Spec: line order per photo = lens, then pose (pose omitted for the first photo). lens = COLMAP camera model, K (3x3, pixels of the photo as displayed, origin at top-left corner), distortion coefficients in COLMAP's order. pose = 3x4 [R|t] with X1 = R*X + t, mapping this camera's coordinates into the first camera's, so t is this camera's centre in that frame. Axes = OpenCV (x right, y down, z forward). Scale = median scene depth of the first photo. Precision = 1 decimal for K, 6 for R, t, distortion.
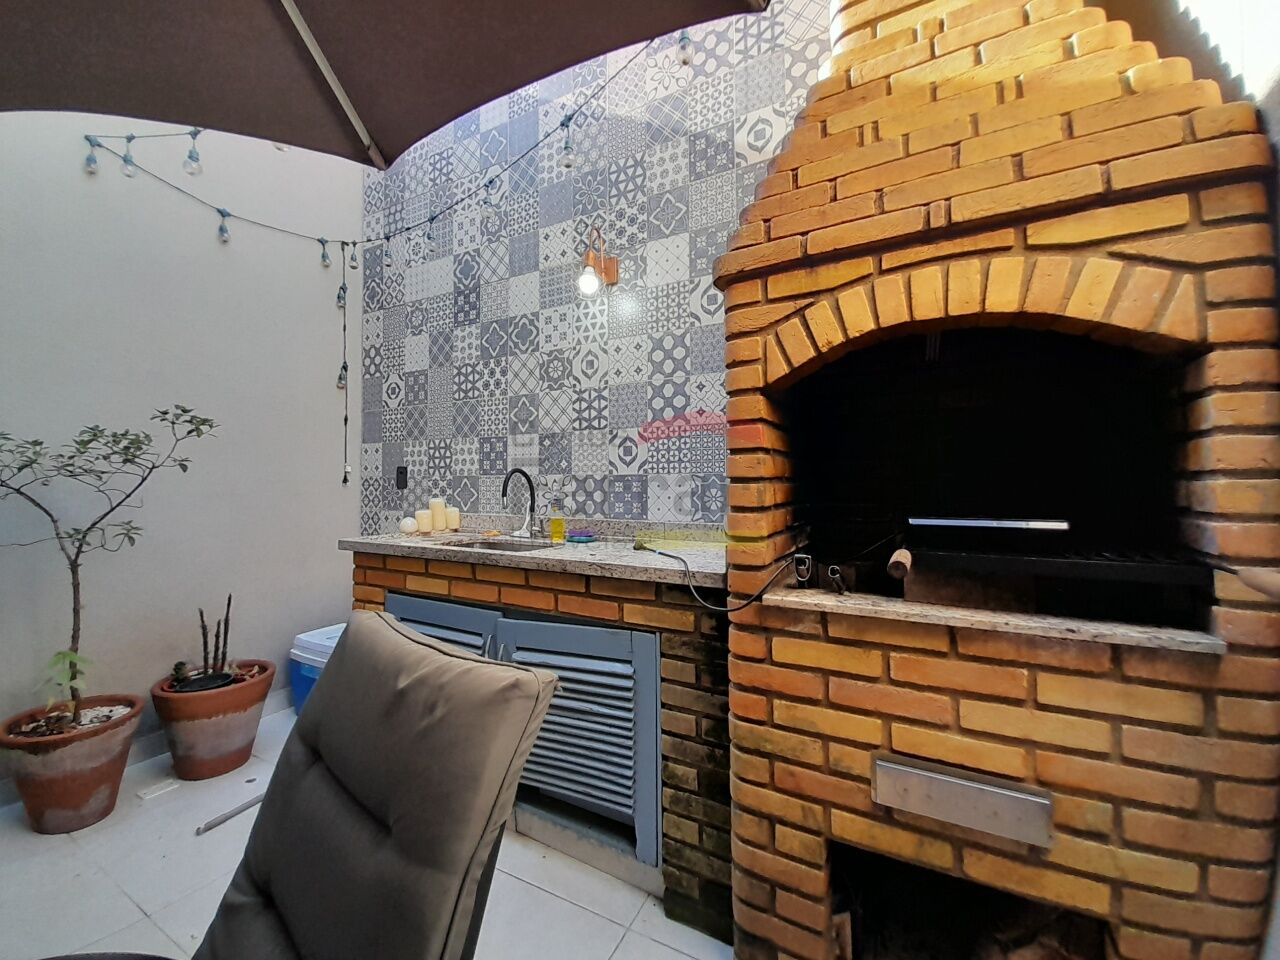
lens RADIAL K [[508.0, 0, 653.8], [0, 508.0, 466.2], [0, 0, 1]] dist [0.015381, -0.012385]
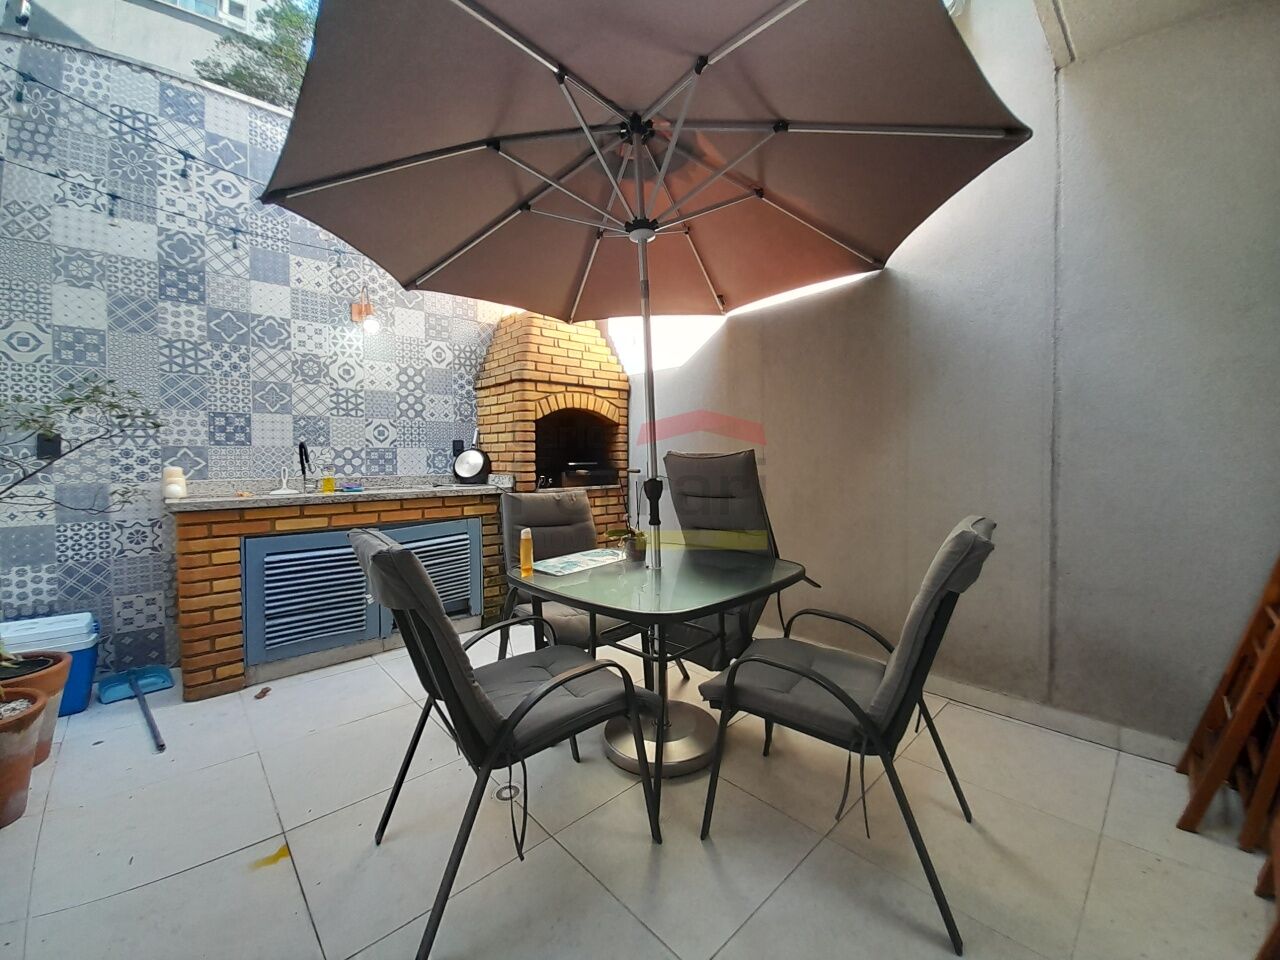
lens RADIAL K [[508.0, 0, 653.8], [0, 508.0, 466.2], [0, 0, 1]] dist [0.015381, -0.012385]
pose [[0.321932, -0.018698, 0.946578, -1.269850], [-0.029182, 0.999134, 0.029661, 0.001616], [-0.946313, -0.037171, 0.321108, -0.325895]]
